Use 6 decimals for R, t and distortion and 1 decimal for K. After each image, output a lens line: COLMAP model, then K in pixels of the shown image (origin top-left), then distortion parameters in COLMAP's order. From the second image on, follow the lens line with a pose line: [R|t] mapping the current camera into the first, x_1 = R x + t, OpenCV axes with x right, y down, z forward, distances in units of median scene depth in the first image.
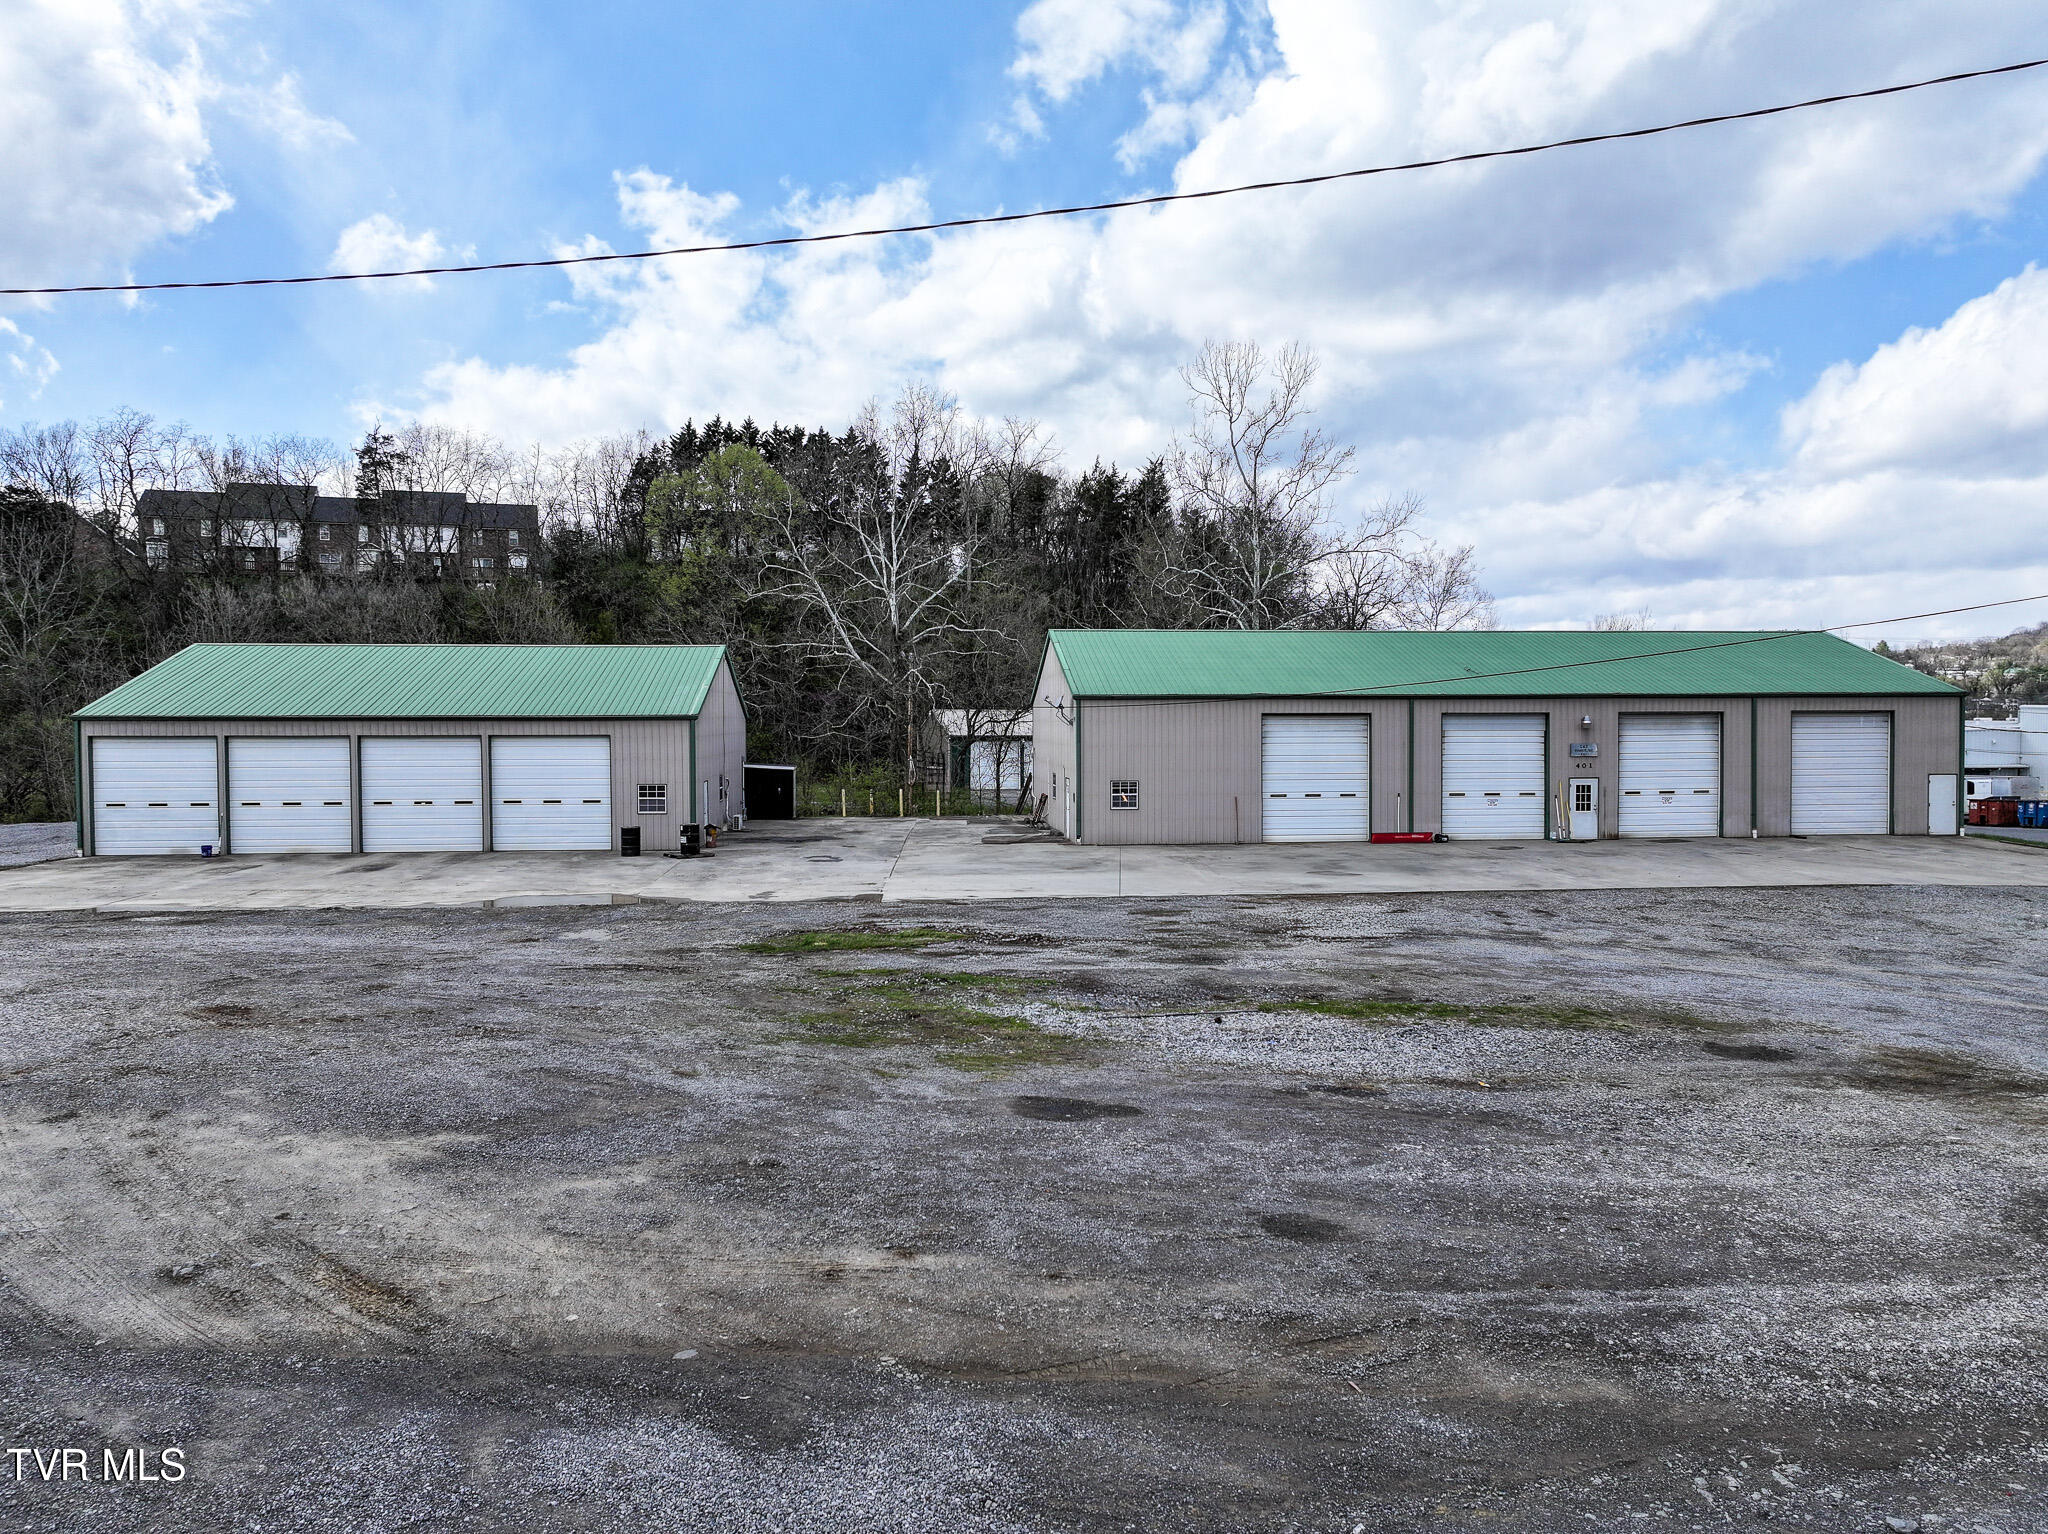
lens RADIAL K [[1429.8, 0, 1025.4], [0, 1429.8, 766.8], [0, 0, 1]] dist [0.012478, 0.003179]
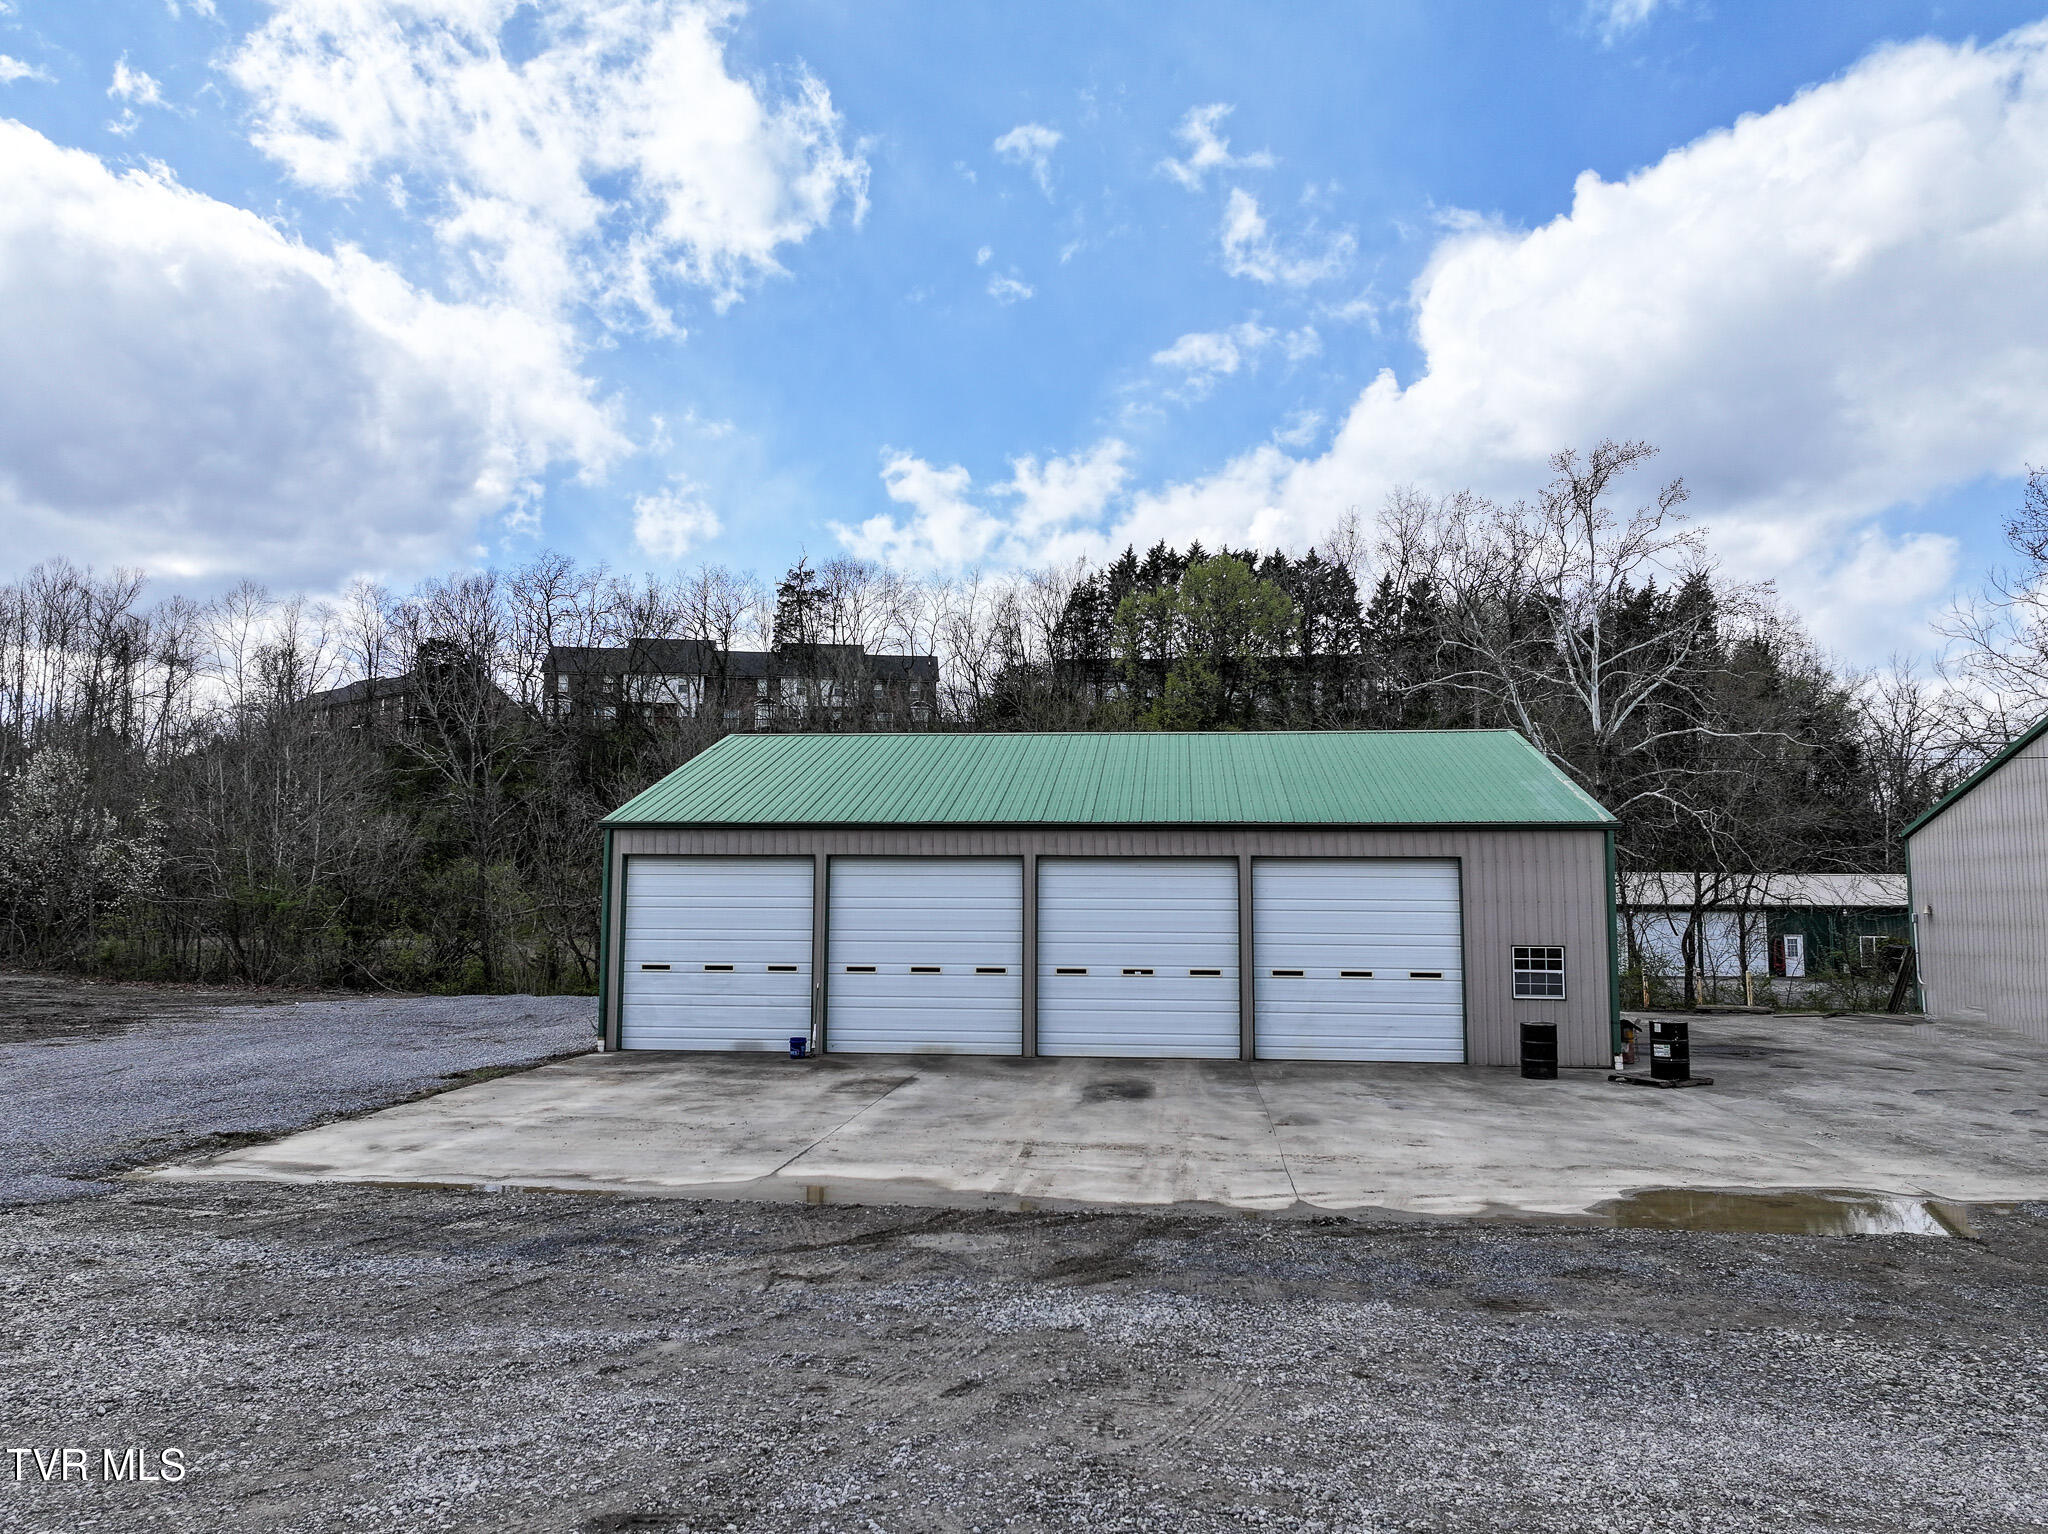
lens RADIAL K [[1429.8, 0, 1045.1], [0, 1429.8, 779.4], [0, 0, 1]] dist [0.012478, 0.003179]
pose [[0.983217, -0.008064, -0.182260, -0.322456], [-0.014103, 0.992674, -0.119999, 0.016369], [0.181892, 0.120556, 0.975900, 0.383059]]
